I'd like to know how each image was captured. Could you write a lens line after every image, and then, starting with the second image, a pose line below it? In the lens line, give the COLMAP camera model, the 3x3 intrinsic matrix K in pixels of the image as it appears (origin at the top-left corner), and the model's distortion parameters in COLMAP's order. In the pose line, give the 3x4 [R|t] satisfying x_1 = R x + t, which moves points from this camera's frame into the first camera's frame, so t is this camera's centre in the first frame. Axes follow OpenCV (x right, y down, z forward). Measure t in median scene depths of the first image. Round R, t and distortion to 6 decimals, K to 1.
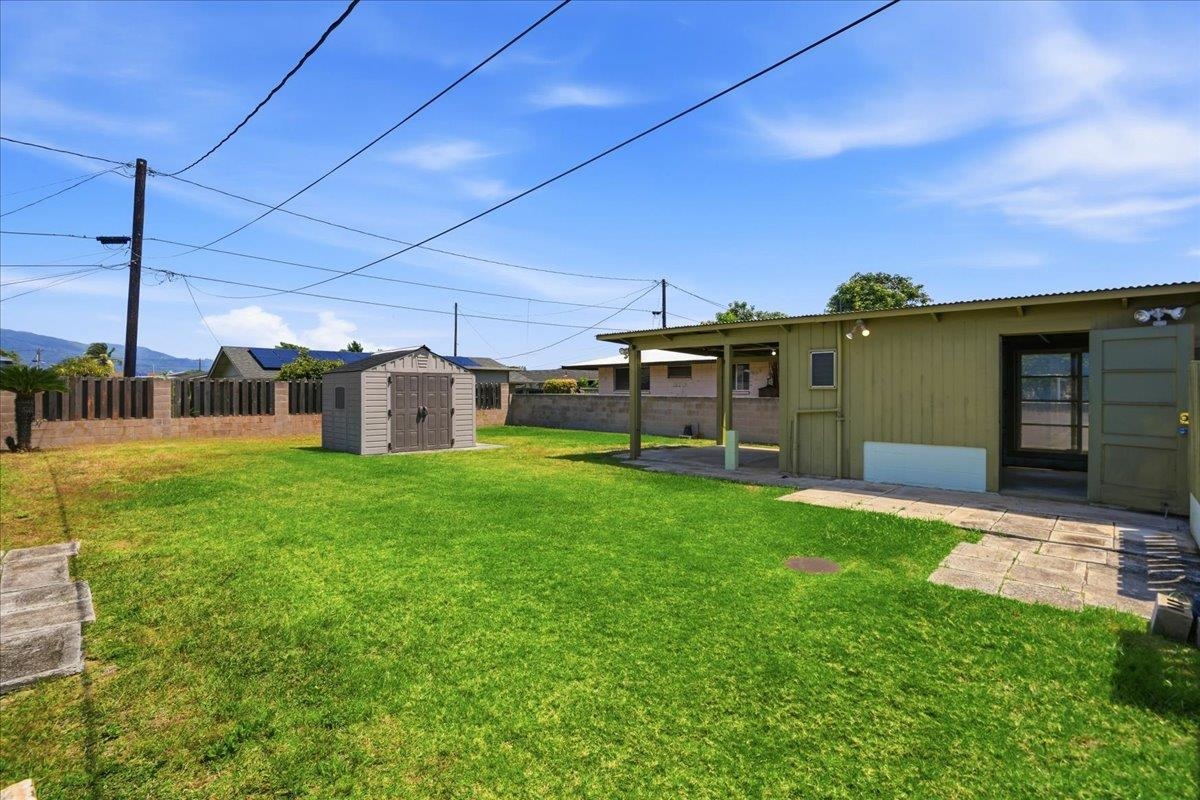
lens RADIAL K [[557.9, 0, 596.0], [0, 557.9, 395.3], [0, 0, 1]] dist [-0.029198, 0.000363]
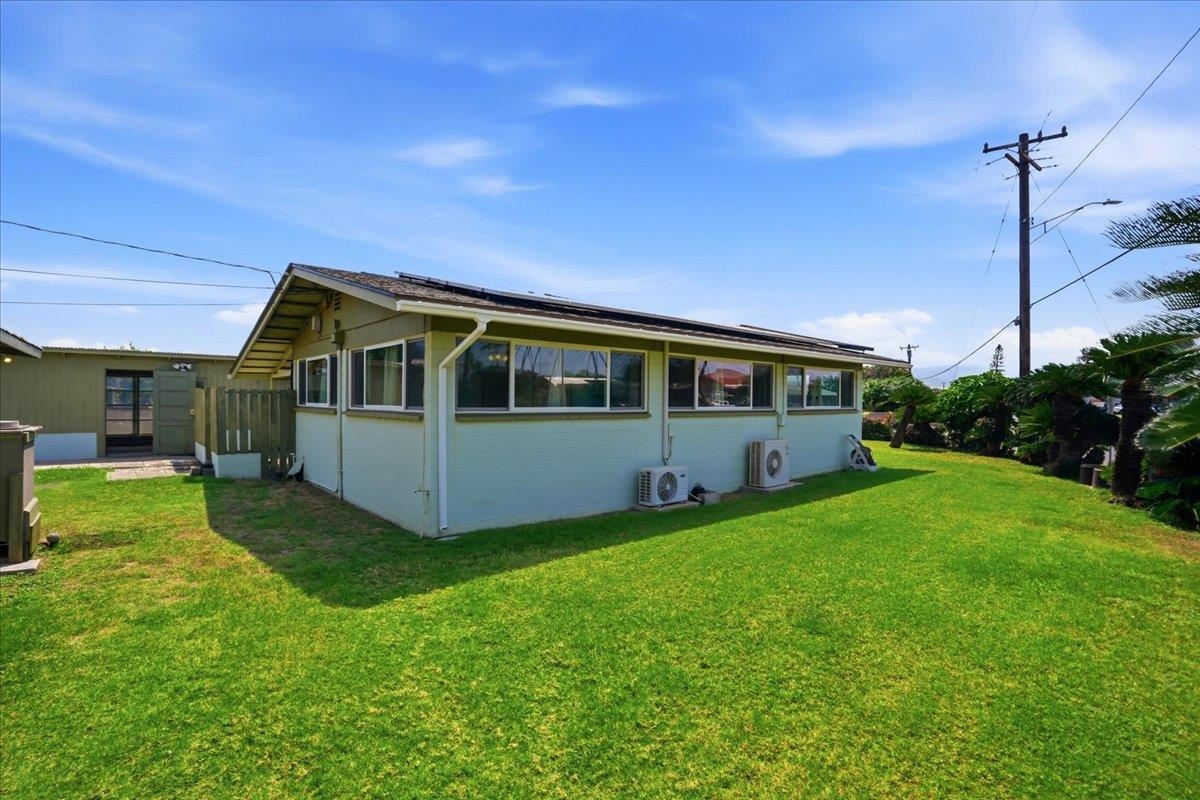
lens RADIAL K [[557.9, 0, 596.0], [0, 557.9, 395.3], [0, 0, 1]] dist [-0.029198, 0.000363]
pose [[0.084419, 0.002837, 0.996426, -1.075325], [-0.000931, 0.999996, -0.002768, -0.024133], [-0.996430, -0.000694, 0.084421, -0.897343]]
